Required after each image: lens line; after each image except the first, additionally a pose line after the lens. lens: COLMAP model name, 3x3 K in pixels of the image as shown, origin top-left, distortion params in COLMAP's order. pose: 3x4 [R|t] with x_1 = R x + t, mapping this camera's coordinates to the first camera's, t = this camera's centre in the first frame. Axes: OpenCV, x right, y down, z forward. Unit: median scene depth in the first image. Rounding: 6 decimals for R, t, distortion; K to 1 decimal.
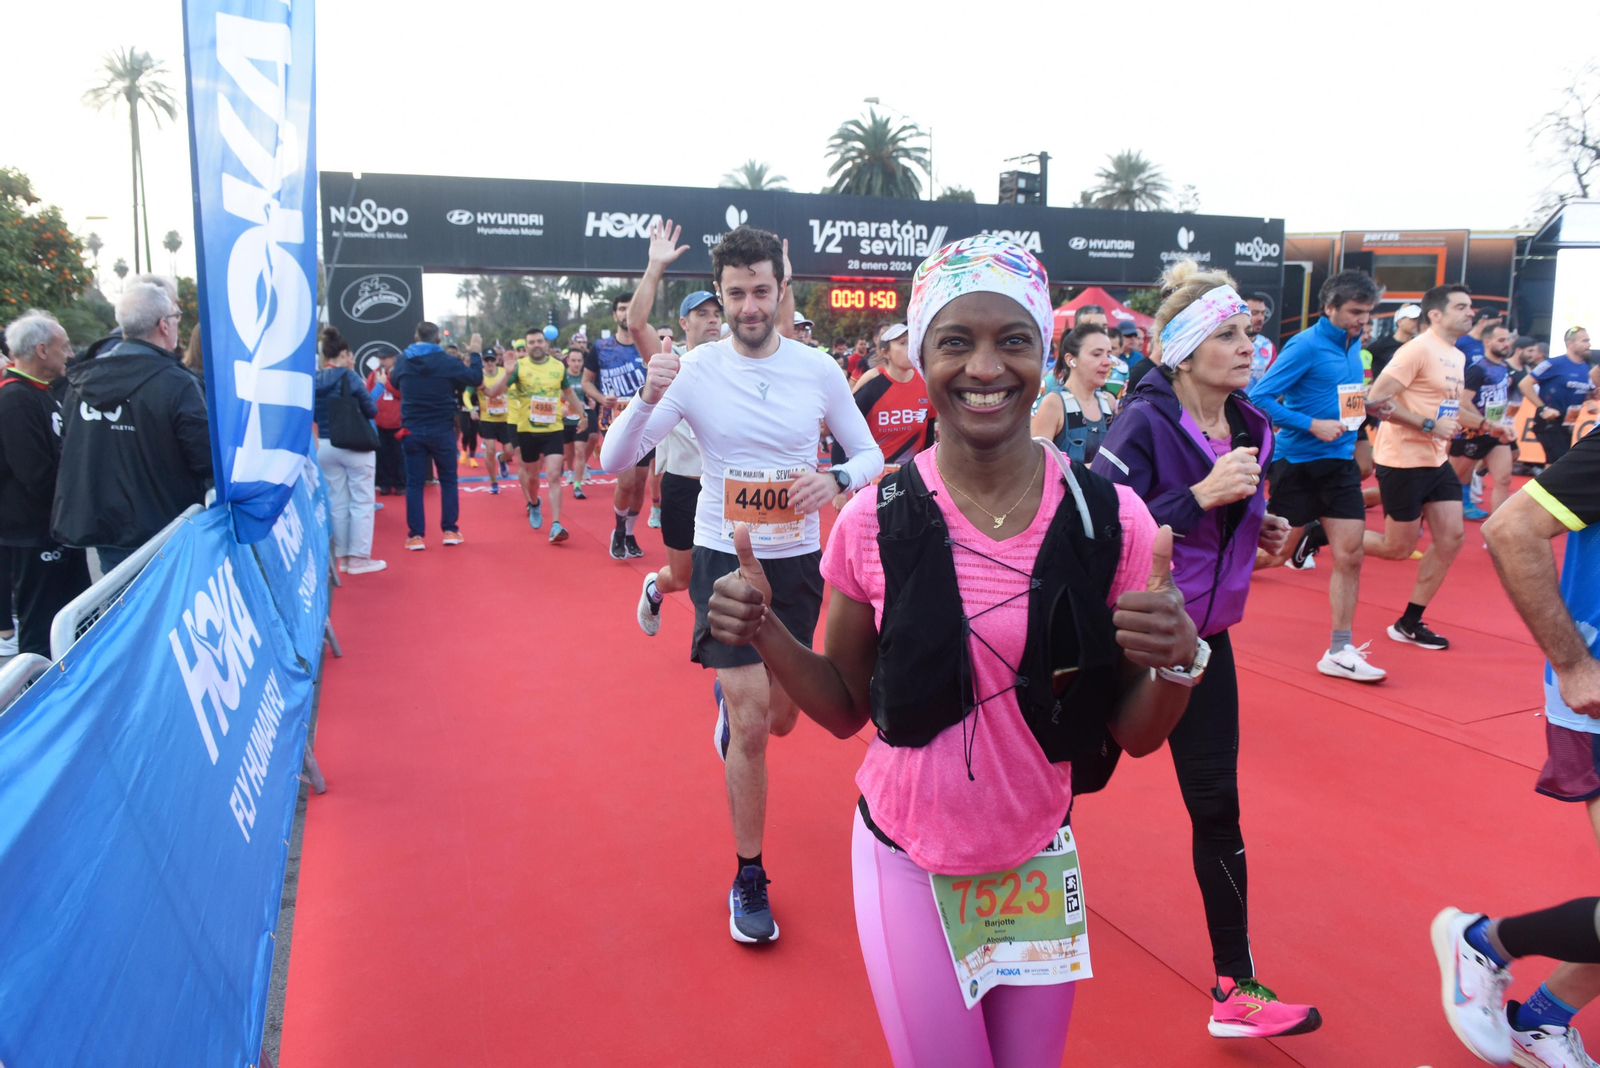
lens RADIAL K [[1086.0, 0, 794.7], [0, 1086.0, 528.2], [0, 0, 1]] dist [-0.052338, -0.004037]
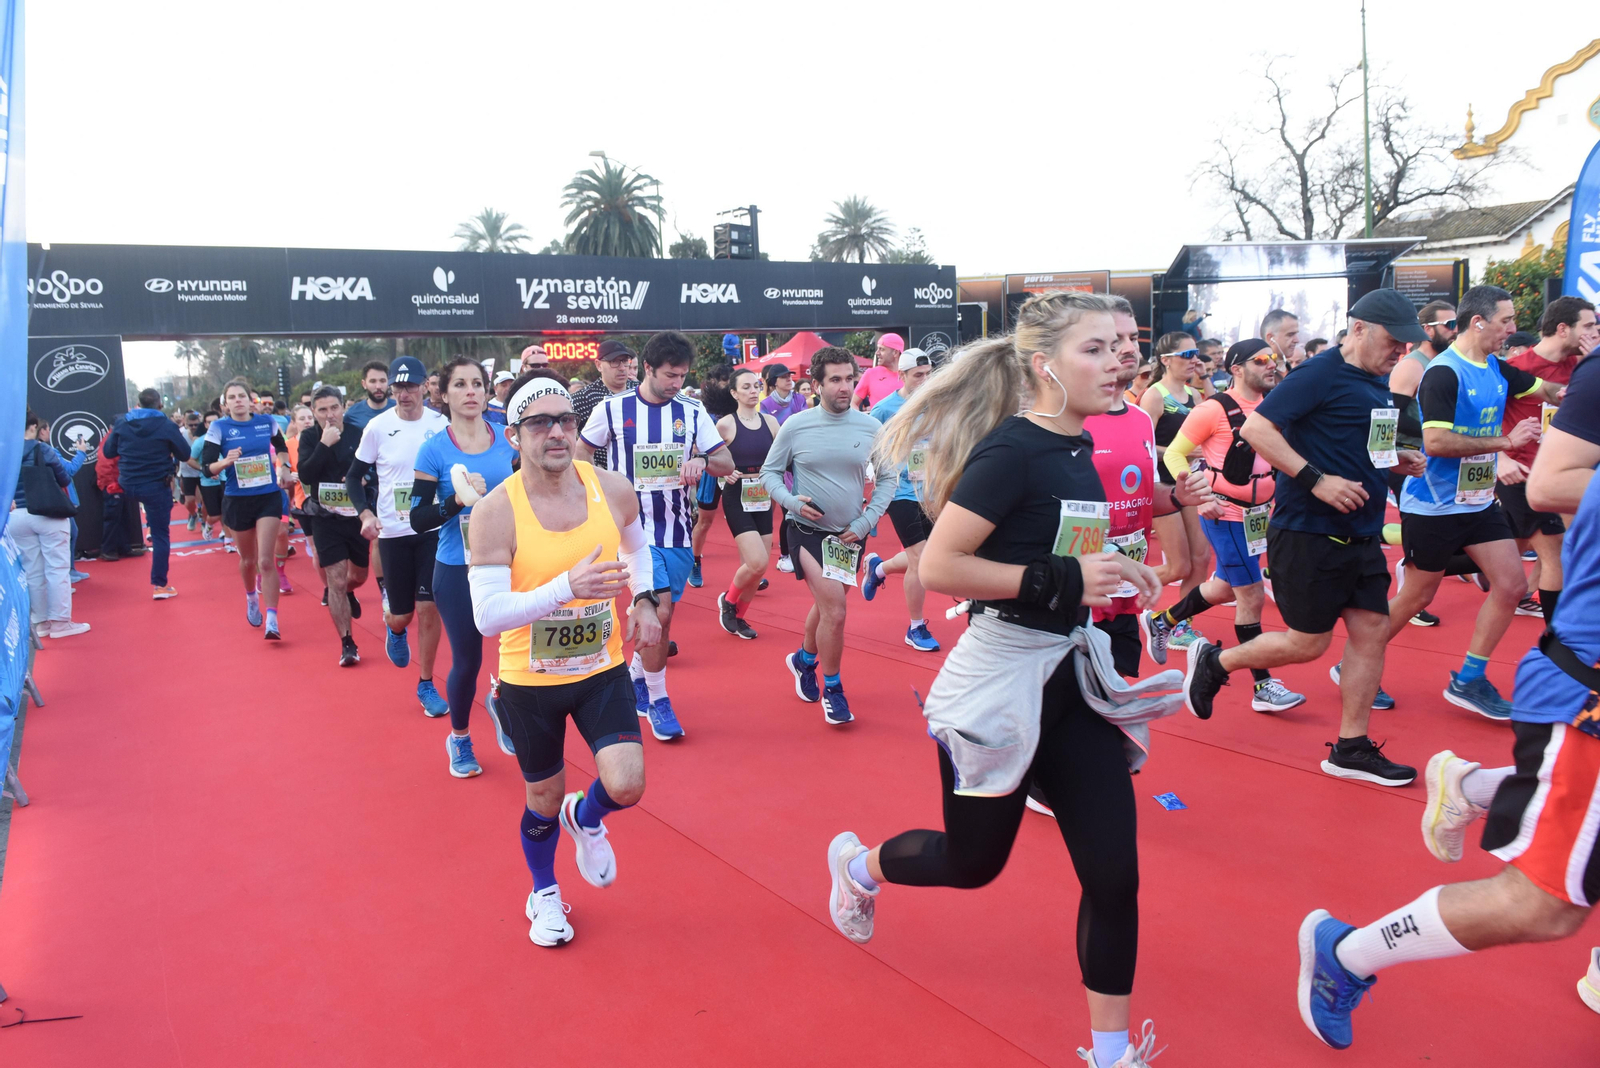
lens RADIAL K [[1090.0, 0, 795.2], [0, 1090.0, 527.7], [0, 0, 1]] dist [-0.050089, -0.005052]
pose [[0.975215, -0.064863, 0.211538, 0.037031], [0.073181, 0.996814, -0.031724, 0.010776], [-0.208806, 0.046418, 0.976855, -0.076063]]
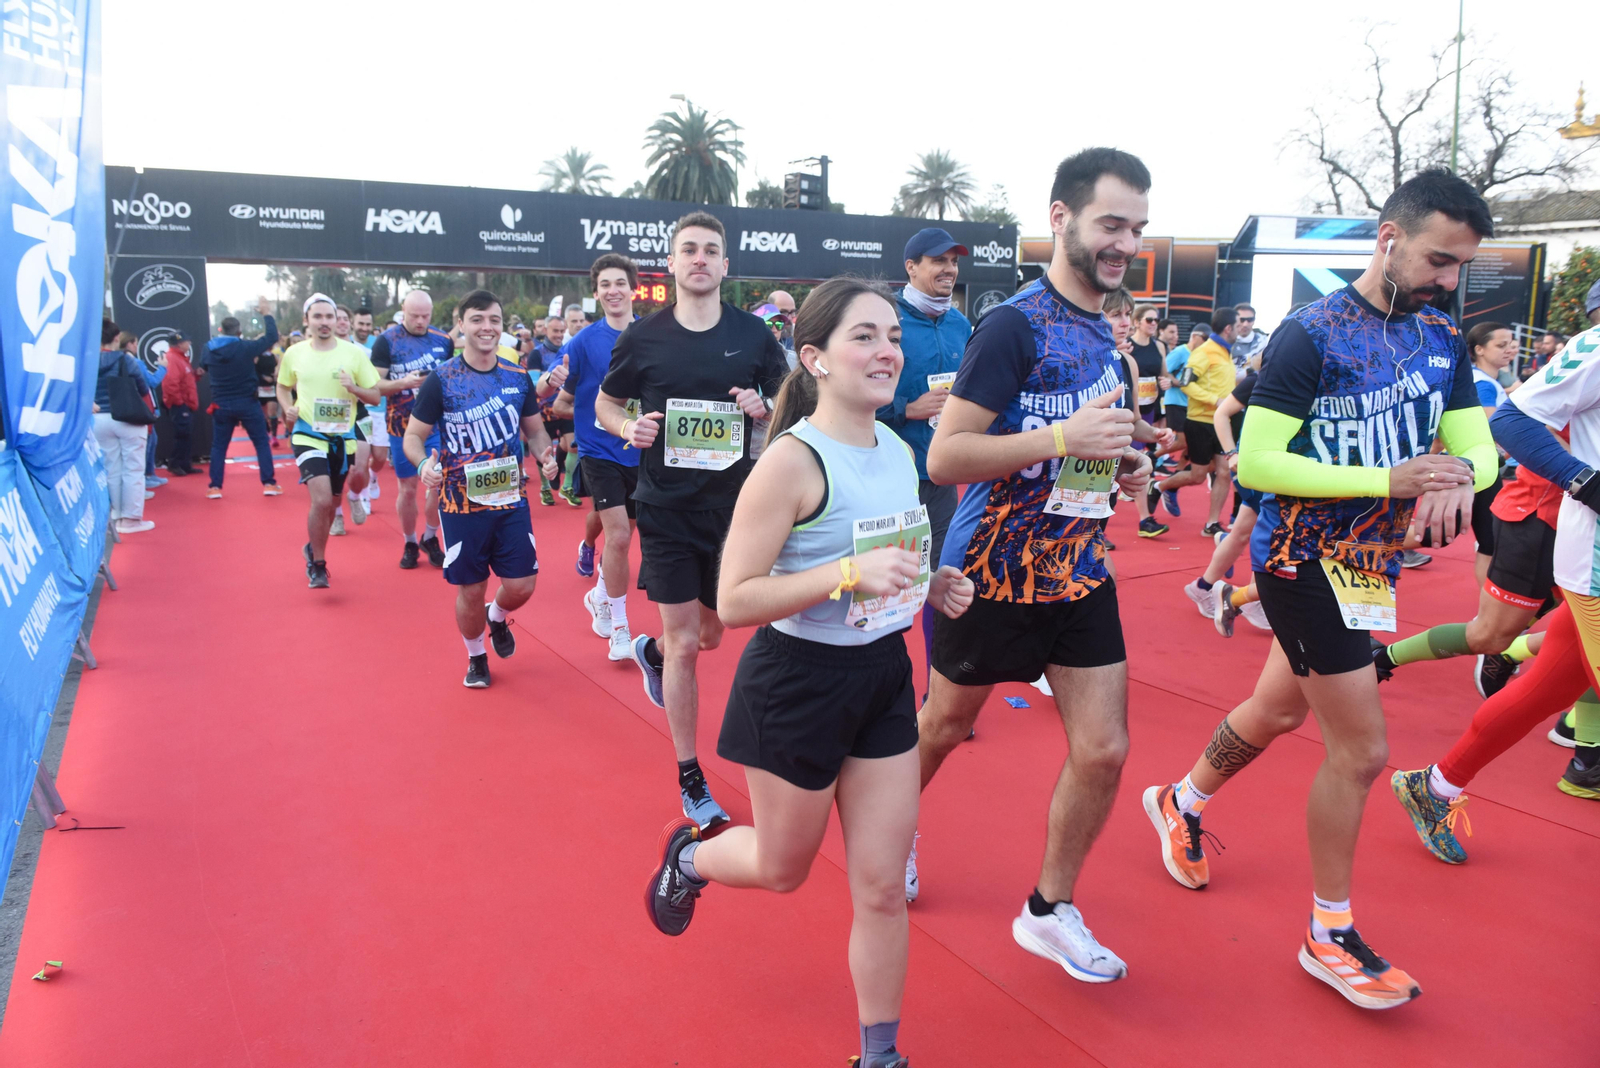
lens RADIAL K [[1088.8, 0, 794.6], [0, 1088.8, 527.7], [0, 0, 1]] dist [-0.055202, 0.000768]
pose [[0.988678, -0.014985, 0.149303, 0.055249], [0.013726, 0.999861, 0.009464, 0.017639], [-0.149424, -0.007308, 0.988746, -0.106060]]
